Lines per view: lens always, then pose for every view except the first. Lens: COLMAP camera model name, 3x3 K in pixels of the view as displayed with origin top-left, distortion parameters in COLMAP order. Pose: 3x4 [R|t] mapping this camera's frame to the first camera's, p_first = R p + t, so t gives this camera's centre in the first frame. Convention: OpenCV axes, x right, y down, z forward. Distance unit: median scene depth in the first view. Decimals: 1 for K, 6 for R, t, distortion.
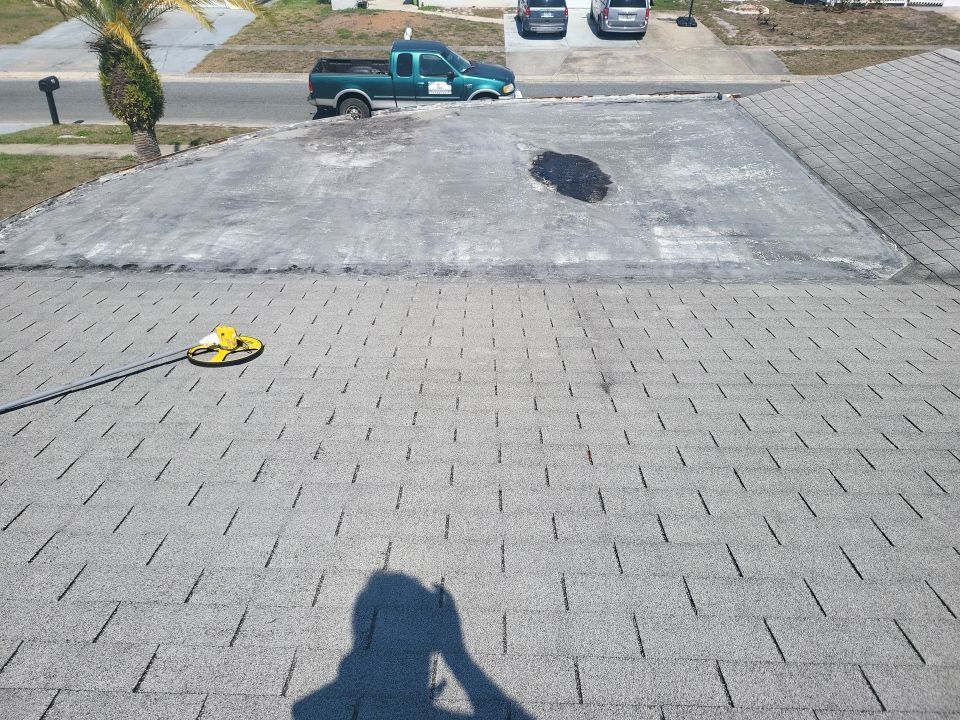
lens RADIAL K [[650.2, 0, 486.4], [0, 650.2, 361.6], [0, 0, 1]] dist [0.036308, -0.036822]
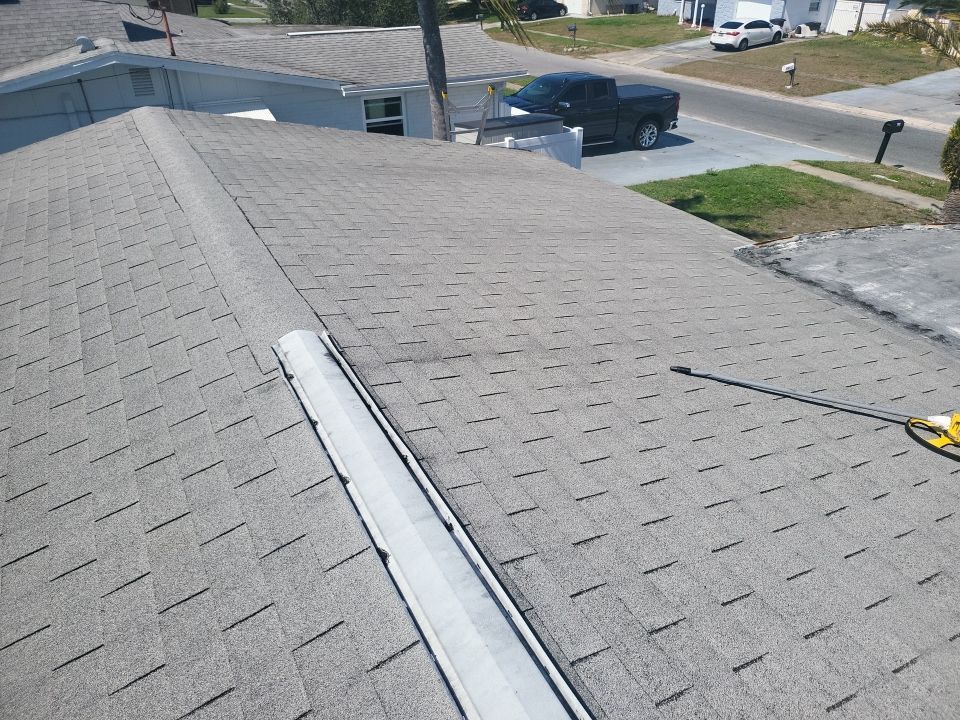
lens RADIAL K [[659.0, 0, 480.0], [0, 659.0, 360.0], [0, 0, 1]] dist [0.040098, -0.037941]
pose [[0.495059, 0.448258, -0.744300, -0.071489], [-0.494524, 0.849719, 0.182822, 0.034335], [0.714397, 0.277566, 0.642335, -0.064608]]
